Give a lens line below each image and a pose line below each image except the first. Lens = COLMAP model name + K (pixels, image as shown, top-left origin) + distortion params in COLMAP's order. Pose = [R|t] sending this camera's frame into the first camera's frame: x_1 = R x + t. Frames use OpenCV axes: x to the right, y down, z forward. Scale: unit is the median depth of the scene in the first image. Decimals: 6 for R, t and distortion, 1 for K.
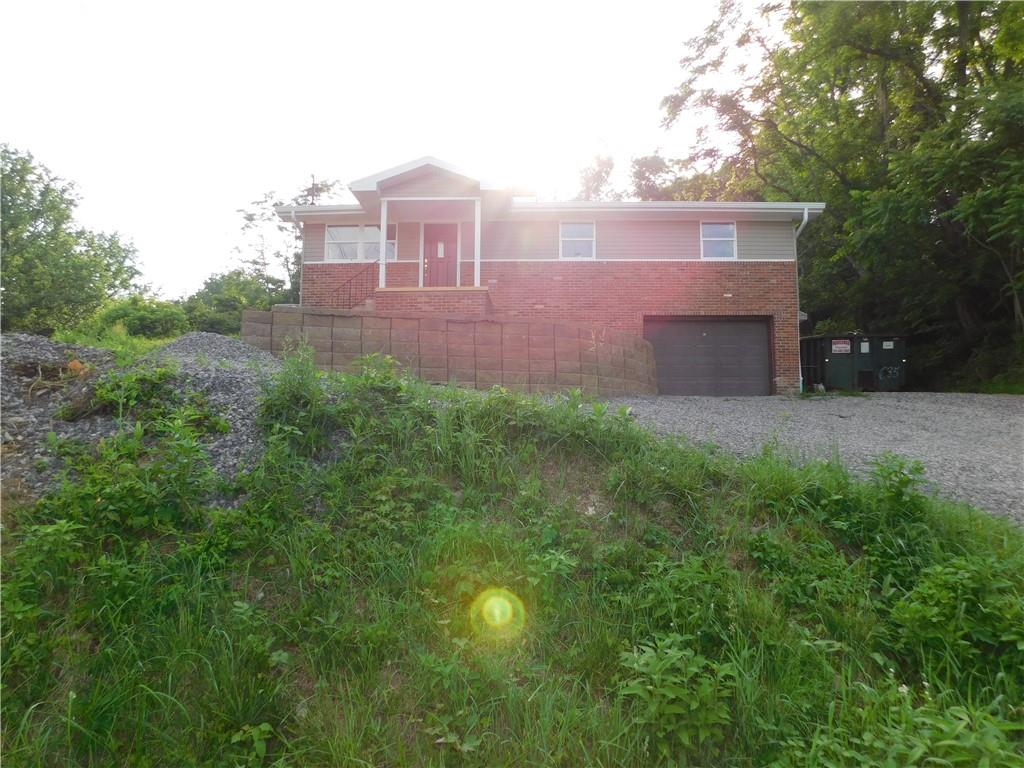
lens RADIAL K [[676.0, 0, 512.0], [0, 676.0, 384.0], [0, 0, 1]] dist [-0.078717, 0.054202]
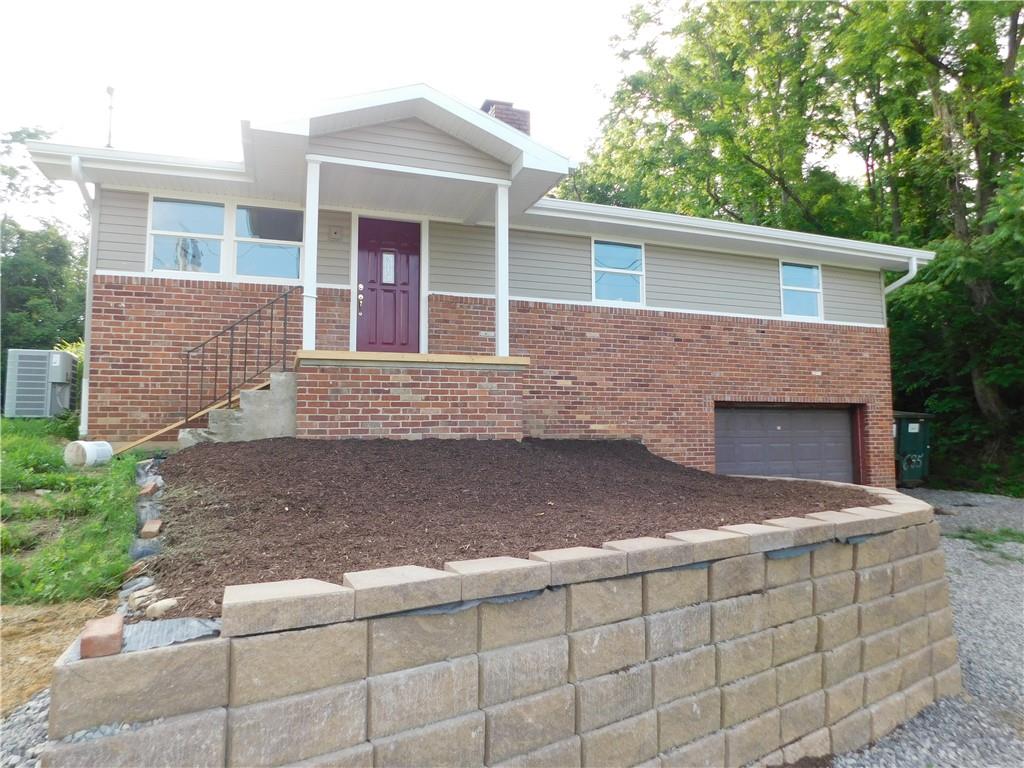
lens RADIAL K [[676.0, 0, 512.0], [0, 676.0, 384.0], [0, 0, 1]] dist [-0.078717, 0.054202]
pose [[0.928467, 0.022408, 0.370739, -0.216011], [-0.023996, 0.999712, -0.000331, -0.112857], [-0.370640, -0.008589, 0.928737, 0.480609]]
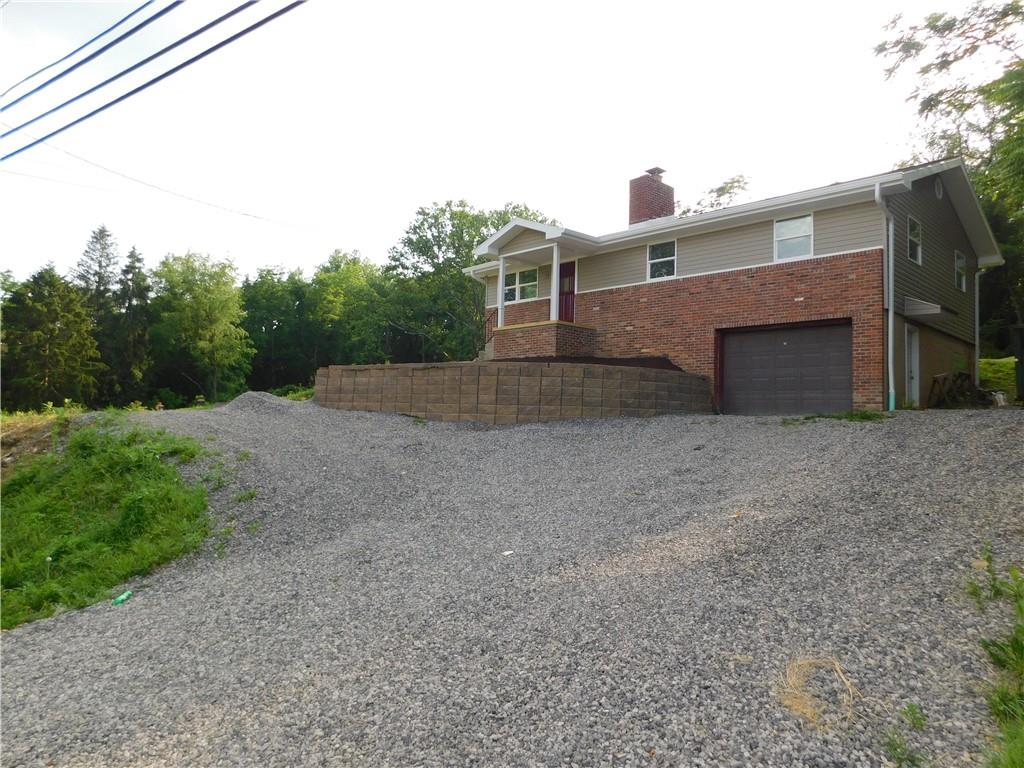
lens RADIAL K [[676.0, 0, 512.0], [0, 676.0, 384.0], [0, 0, 1]] dist [-0.078717, 0.054202]
pose [[0.708256, -0.022233, -0.705606, 0.669571], [0.040571, 0.999134, 0.009242, -0.043076], [0.704789, -0.035172, 0.708544, 0.098041]]
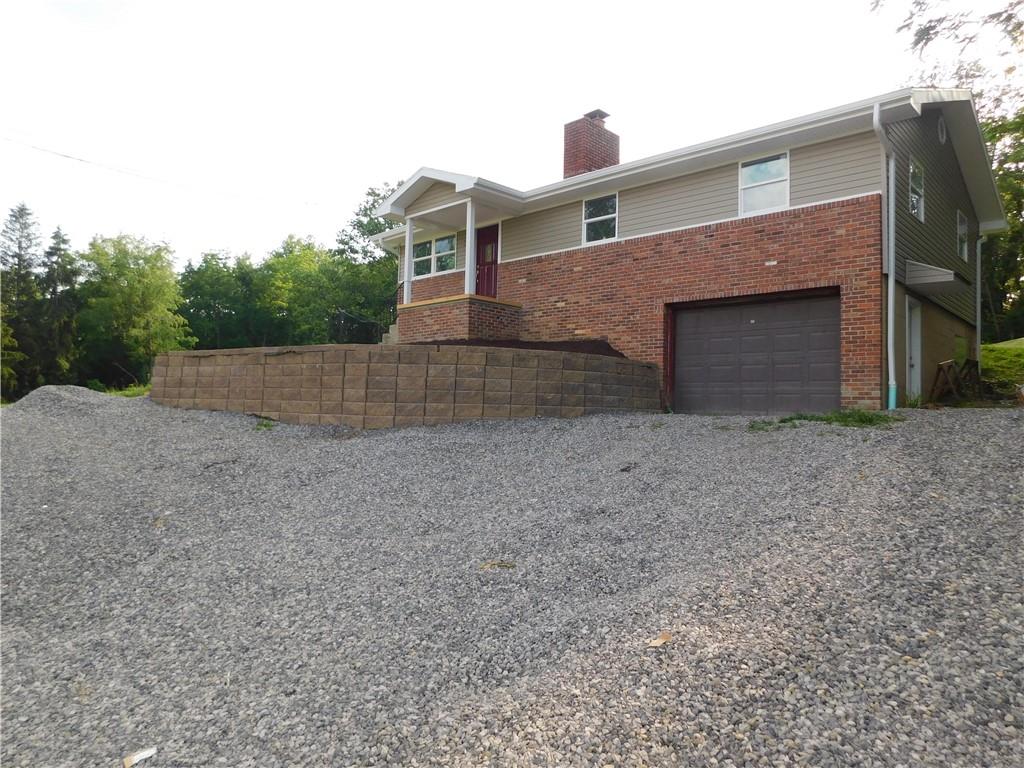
lens RADIAL K [[676.0, 0, 512.0], [0, 676.0, 384.0], [0, 0, 1]] dist [-0.078717, 0.054202]
pose [[0.740942, -0.013540, -0.671433, 0.577673], [0.041534, 0.998807, 0.025692, -0.037398], [0.670284, -0.046923, 0.740620, 0.309253]]
